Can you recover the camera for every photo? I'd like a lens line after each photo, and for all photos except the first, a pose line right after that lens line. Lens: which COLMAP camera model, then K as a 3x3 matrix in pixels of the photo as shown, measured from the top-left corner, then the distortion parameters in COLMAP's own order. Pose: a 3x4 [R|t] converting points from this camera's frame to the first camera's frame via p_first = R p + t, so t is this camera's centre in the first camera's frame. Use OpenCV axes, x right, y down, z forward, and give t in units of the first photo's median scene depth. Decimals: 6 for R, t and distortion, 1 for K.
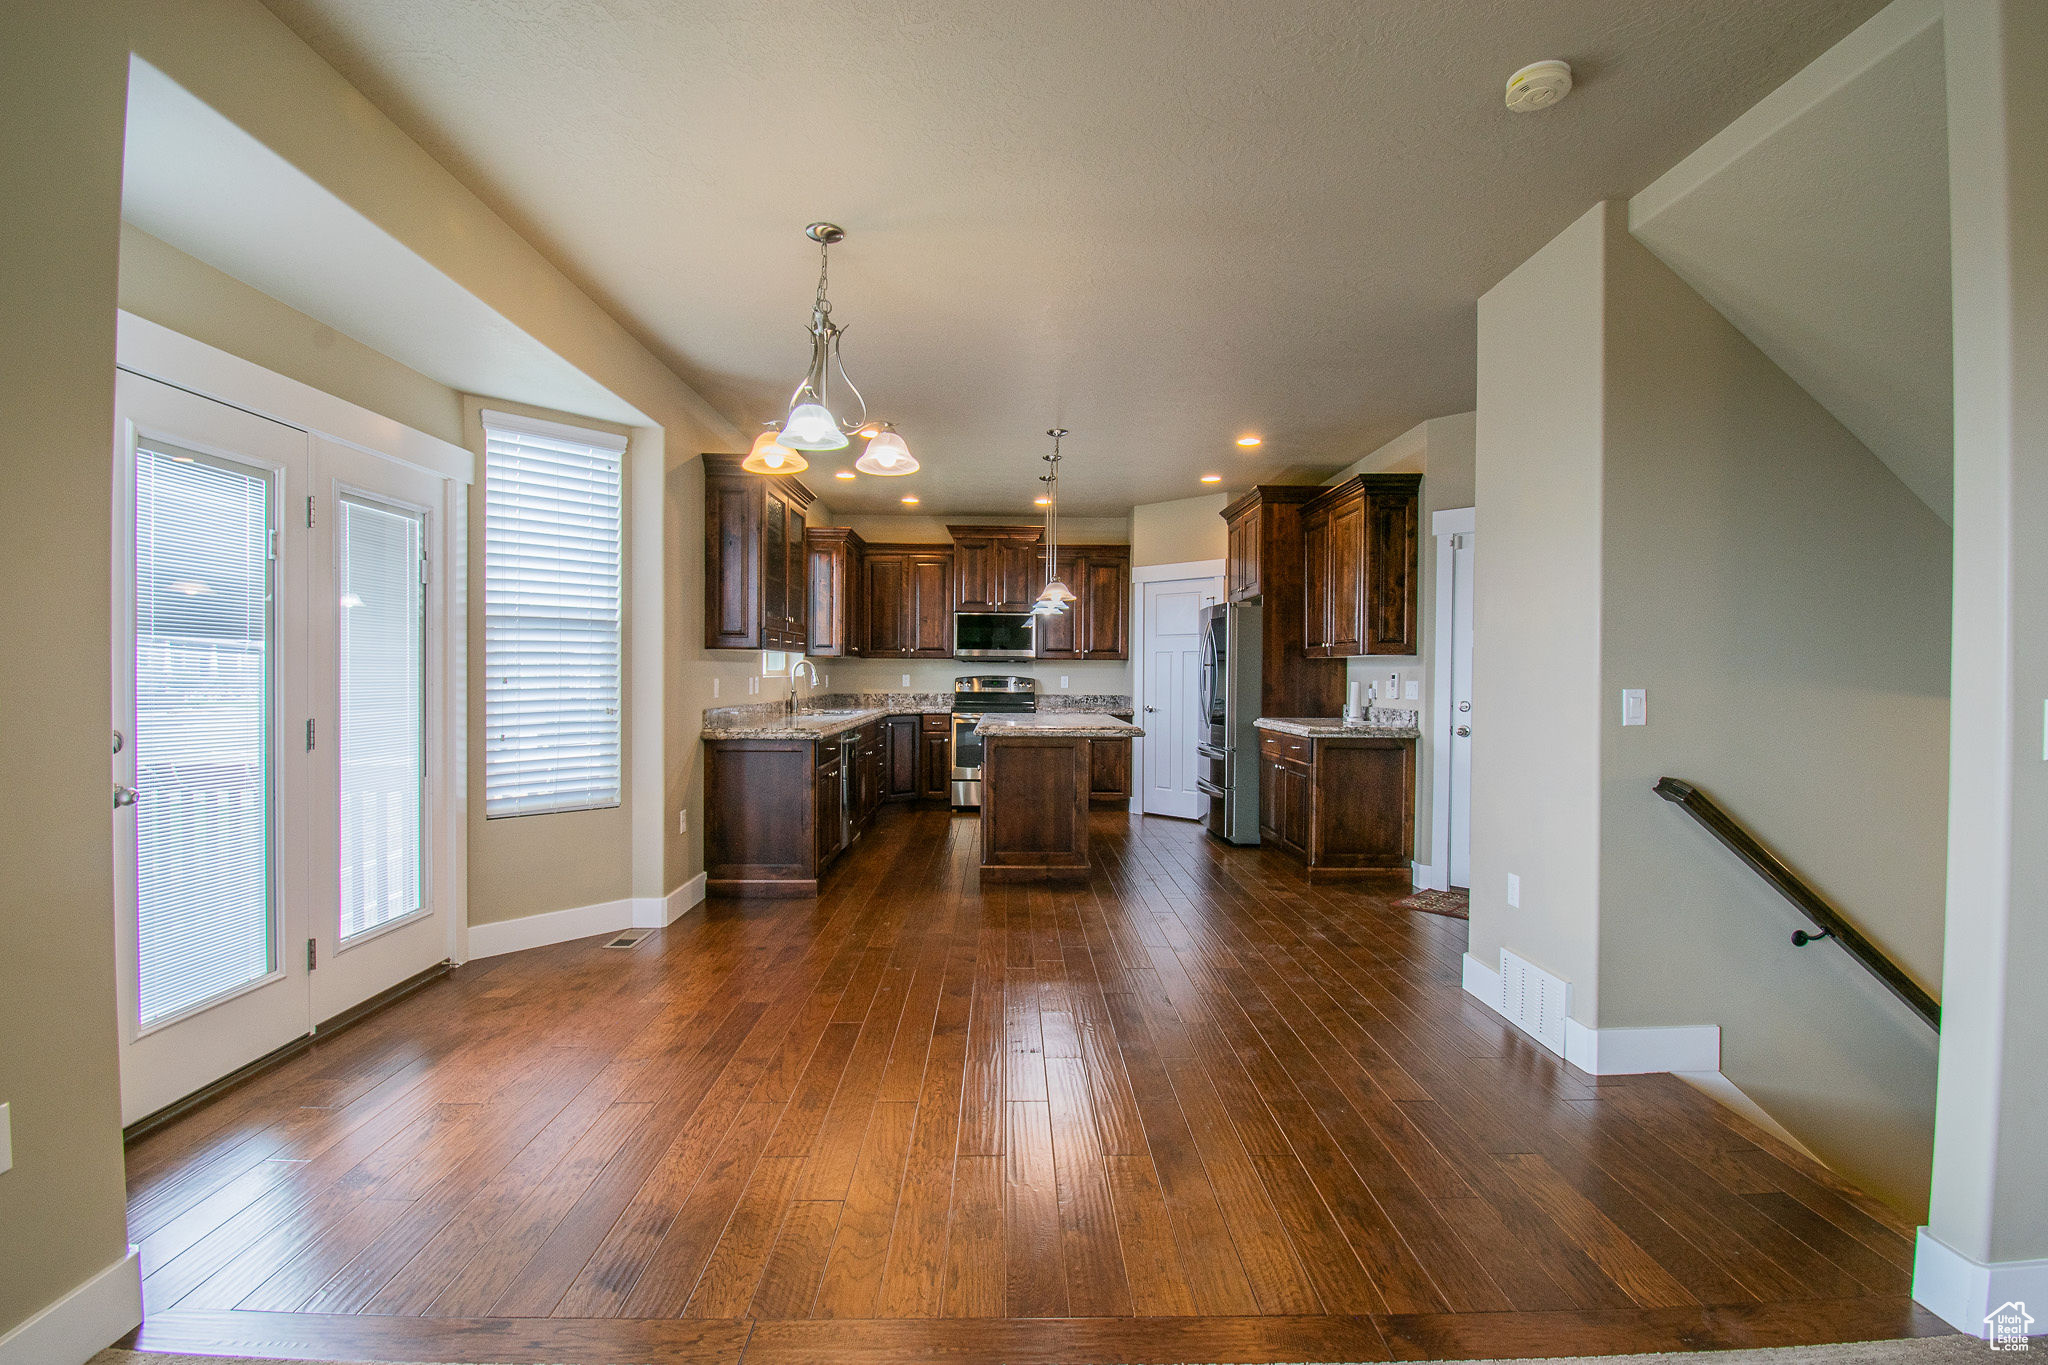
lens RADIAL K [[913.9, 0, 1036.7], [0, 913.9, 684.9], [0, 0, 1]] dist [0.016531, -0.025106]
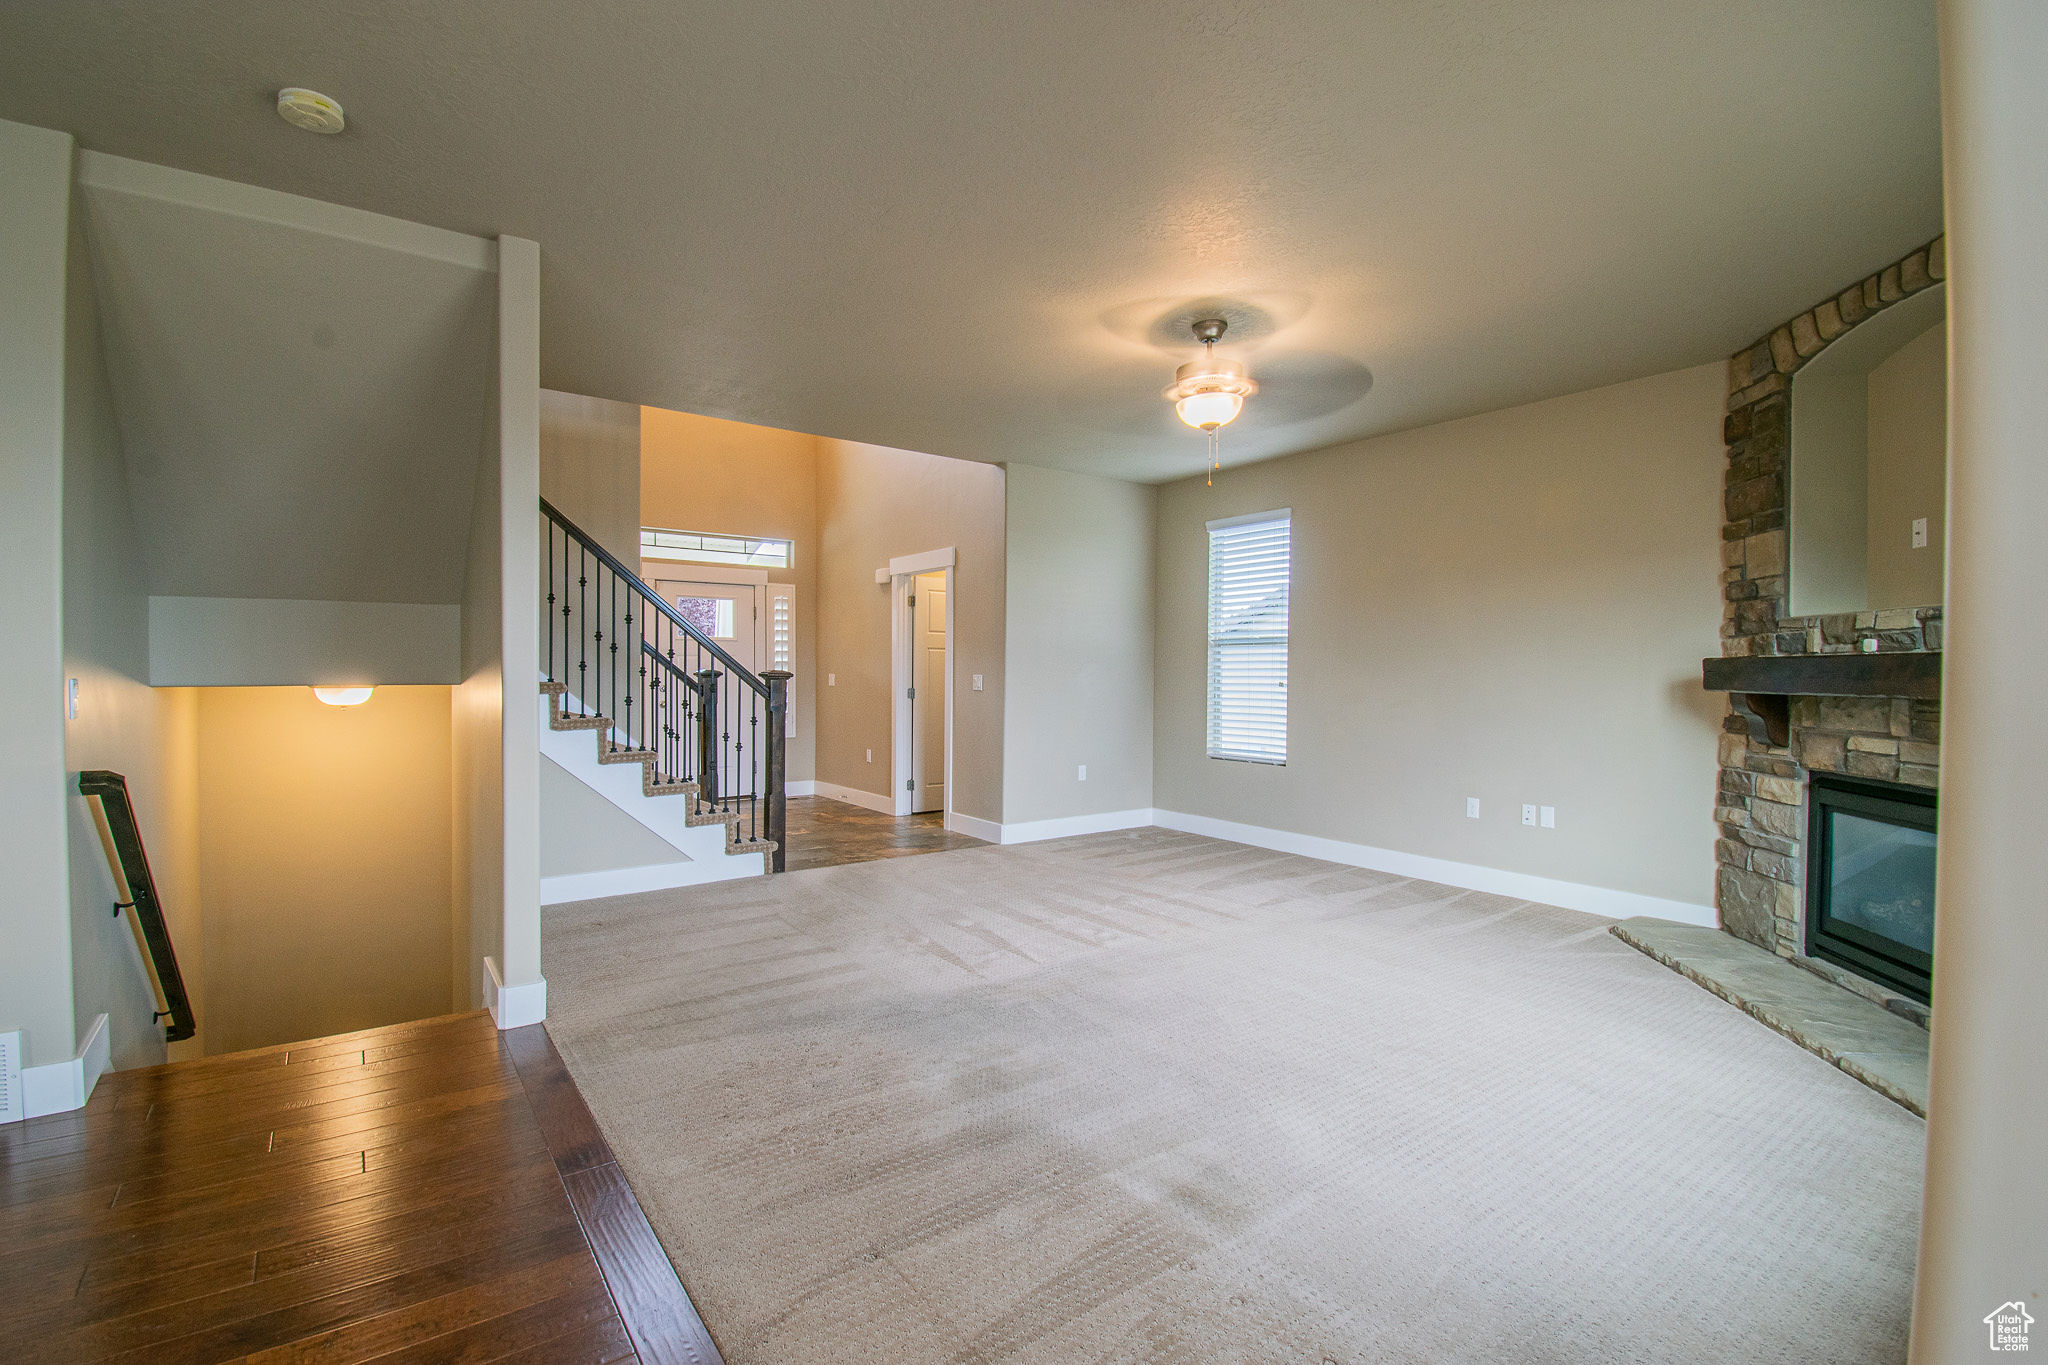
lens RADIAL K [[907.5, 0, 1015.4], [0, 907.5, 684.2], [0, 0, 1]] dist [0.020431, -0.029673]
pose [[-0.560159, -0.019626, 0.828152, -0.327076], [0.000876, 0.999705, 0.024284, -0.005872], [-0.828385, 0.014328, -0.559977, 0.383661]]
